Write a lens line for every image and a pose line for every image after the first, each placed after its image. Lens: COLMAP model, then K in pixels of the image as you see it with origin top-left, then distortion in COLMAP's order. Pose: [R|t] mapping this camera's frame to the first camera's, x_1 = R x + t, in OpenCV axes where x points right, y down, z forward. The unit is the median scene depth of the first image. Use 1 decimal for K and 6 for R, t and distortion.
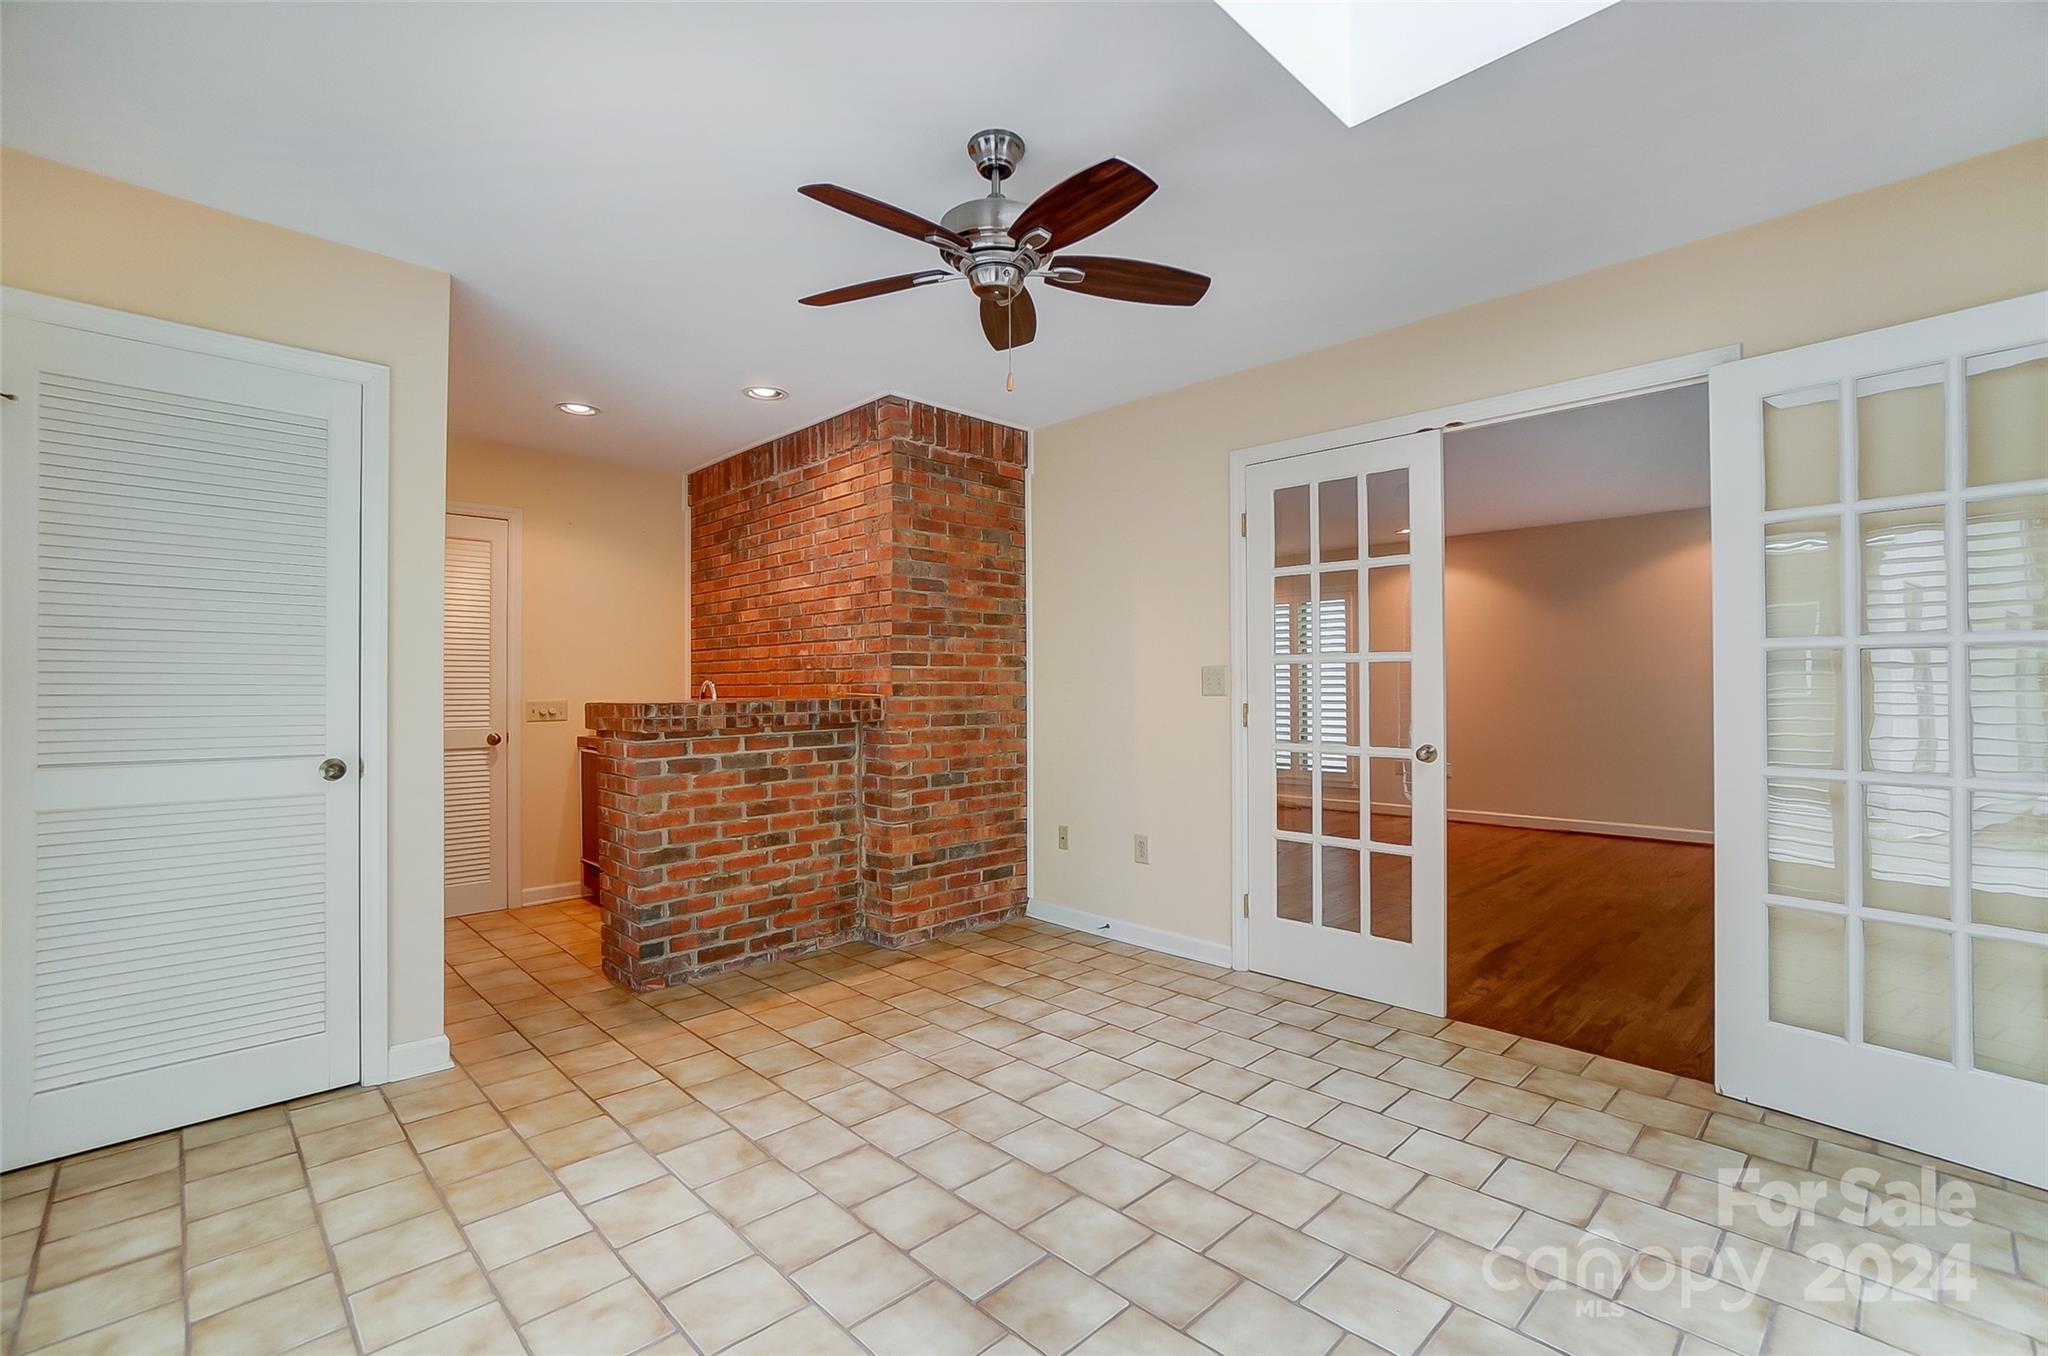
lens RADIAL K [[916.8, 0, 1027.1], [0, 916.8, 680.2], [0, 0, 1]] dist [-0.016808, 0.007488]
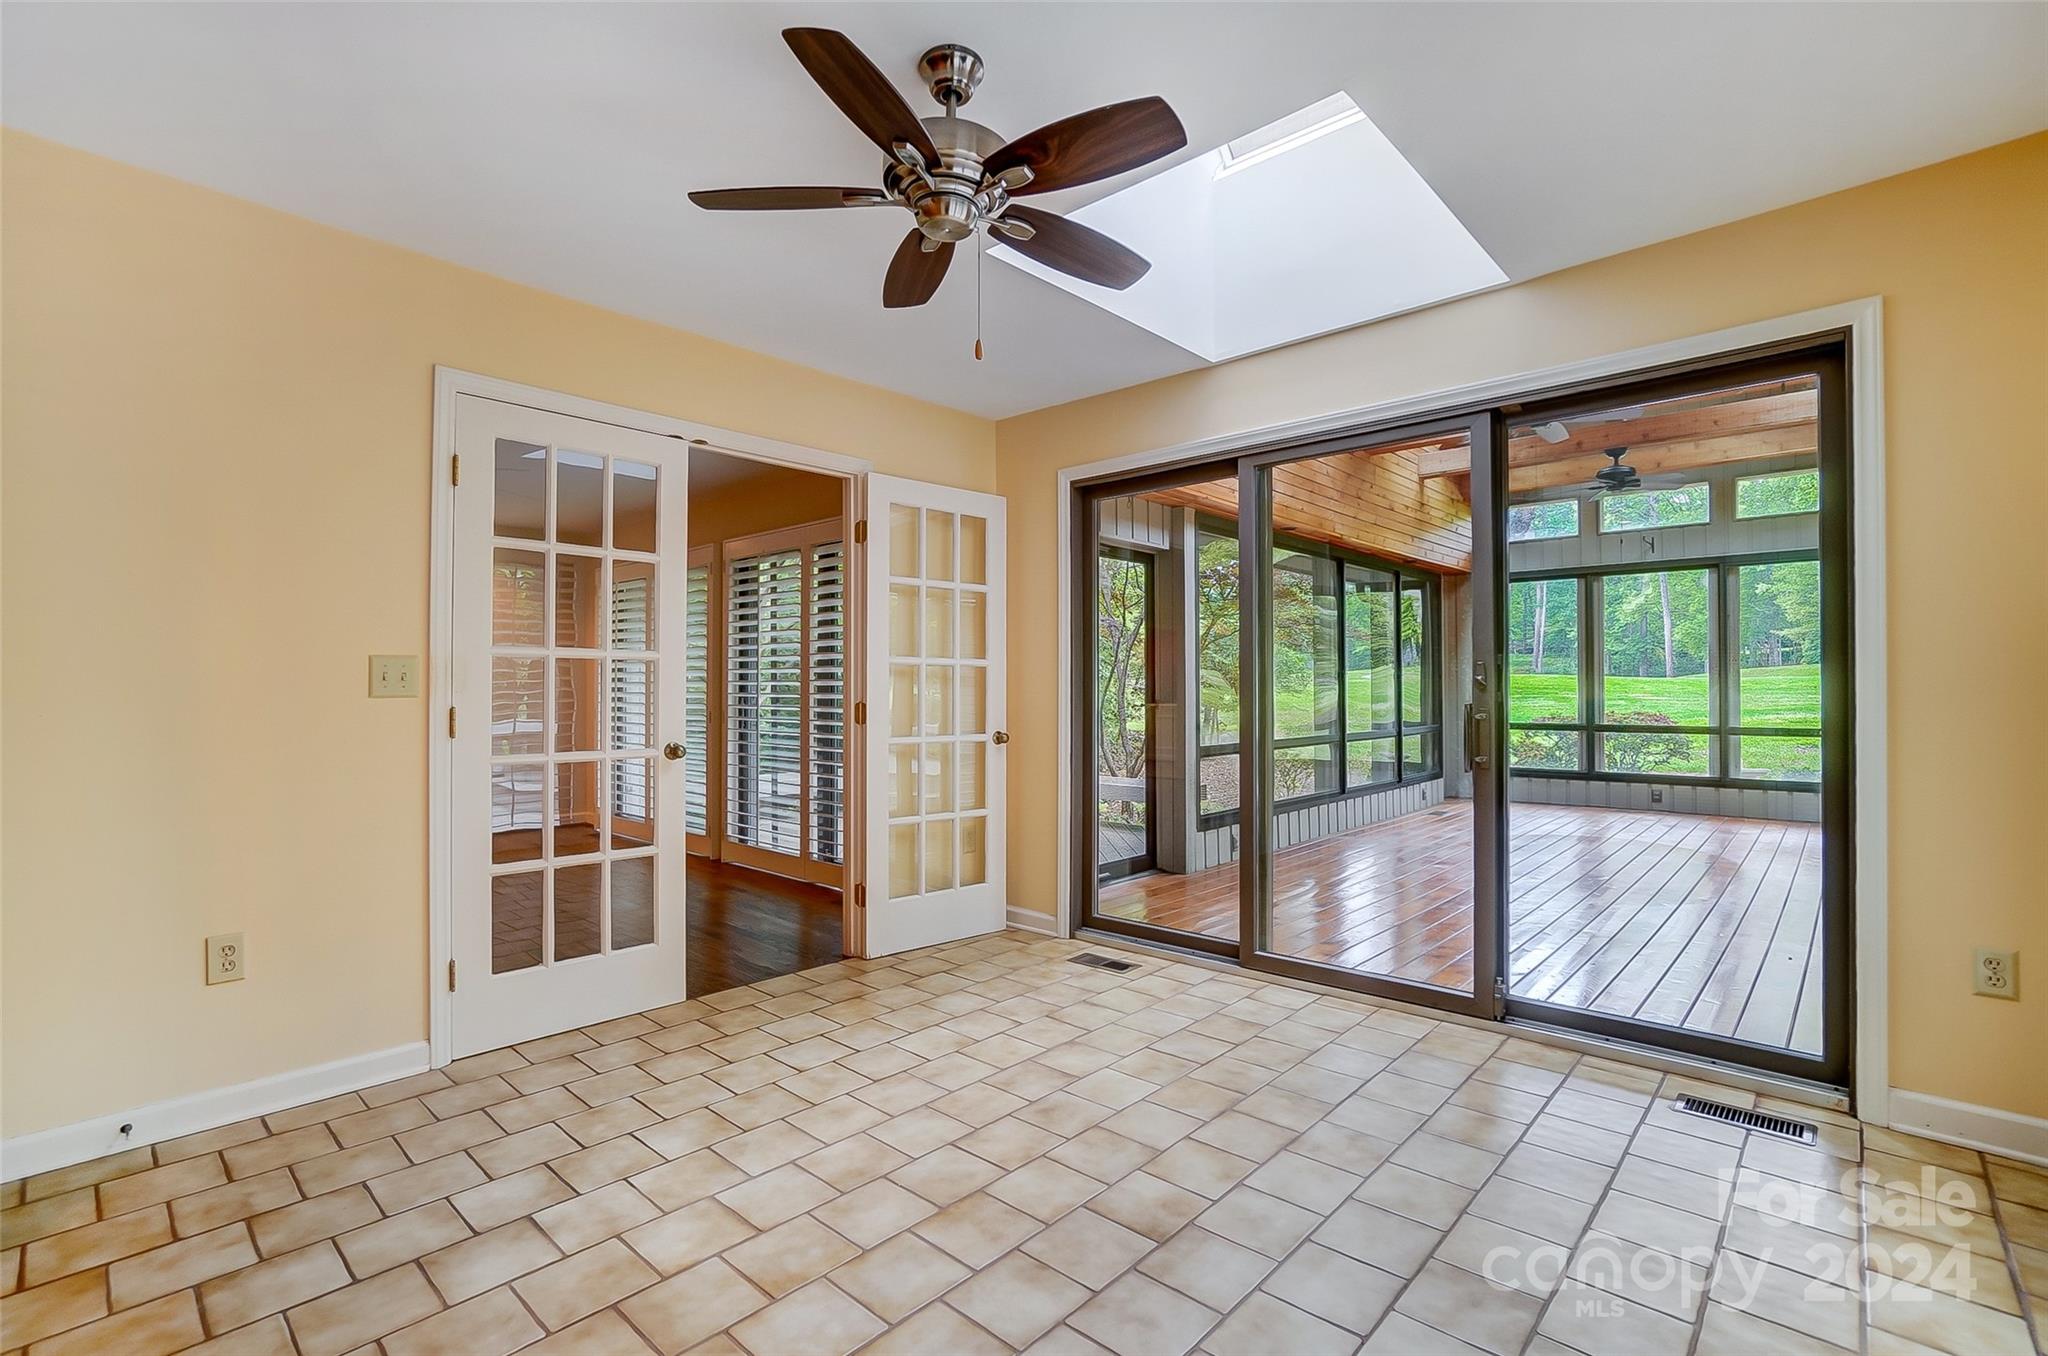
lens RADIAL K [[916.8, 0, 1029.5], [0, 916.8, 686.1], [0, 0, 1]] dist [-0.016808, 0.007488]
pose [[-0.054759, 0.011768, 0.998430, -0.675463], [-0.012100, 0.999849, -0.012448, 0.014846], [-0.998426, -0.012762, -0.054608, 0.715589]]
